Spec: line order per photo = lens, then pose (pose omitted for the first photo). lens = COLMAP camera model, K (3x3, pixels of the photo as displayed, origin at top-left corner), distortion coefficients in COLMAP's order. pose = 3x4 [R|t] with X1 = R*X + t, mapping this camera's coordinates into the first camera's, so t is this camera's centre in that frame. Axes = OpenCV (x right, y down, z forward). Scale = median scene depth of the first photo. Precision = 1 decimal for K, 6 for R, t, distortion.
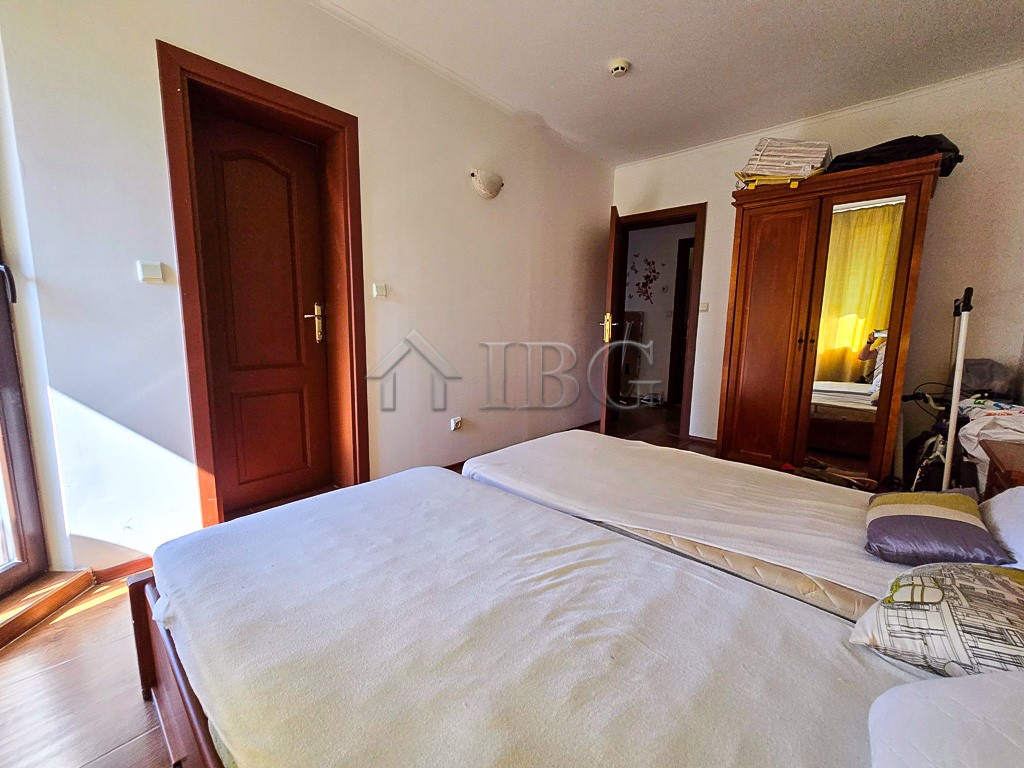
lens RADIAL K [[419.6, 0, 513.3], [0, 419.6, 384.8], [0, 0, 1]] dist [-0.005689, 0.001192]
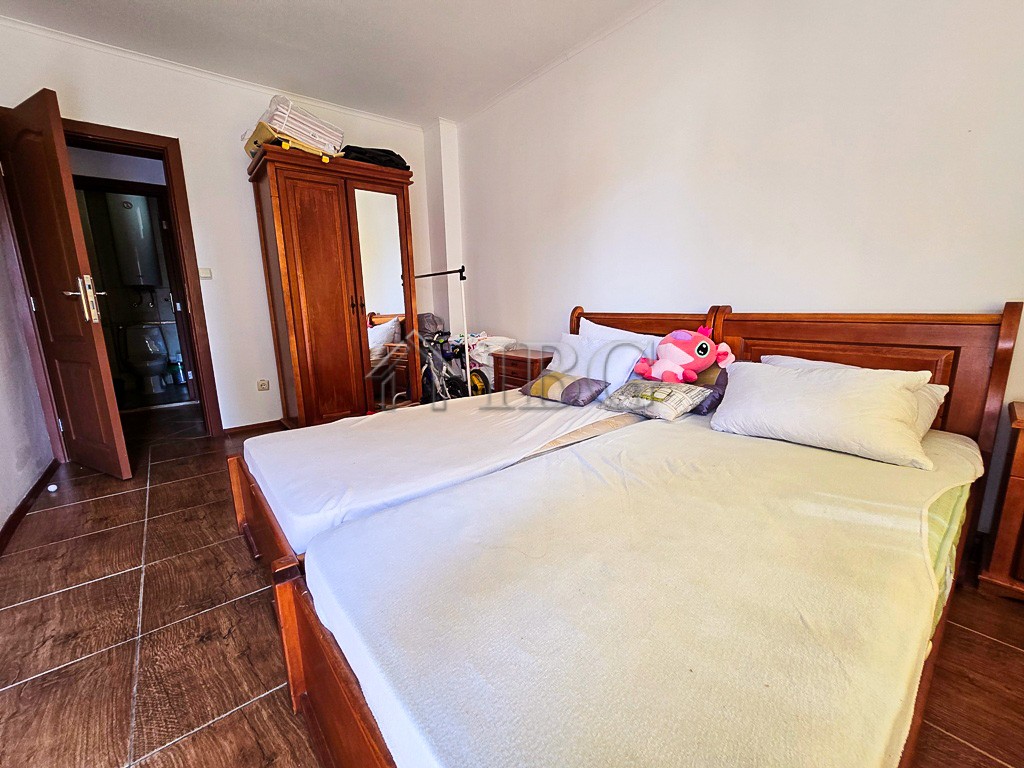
lens RADIAL K [[419.6, 0, 513.4], [0, 419.6, 383.5], [0, 0, 1]] dist [-0.005689, 0.001192]
pose [[0.147744, -0.203349, 0.967895, -0.425631], [0.165190, 0.969962, 0.178567, -0.031530], [-0.975133, 0.133505, 0.176897, 0.423136]]
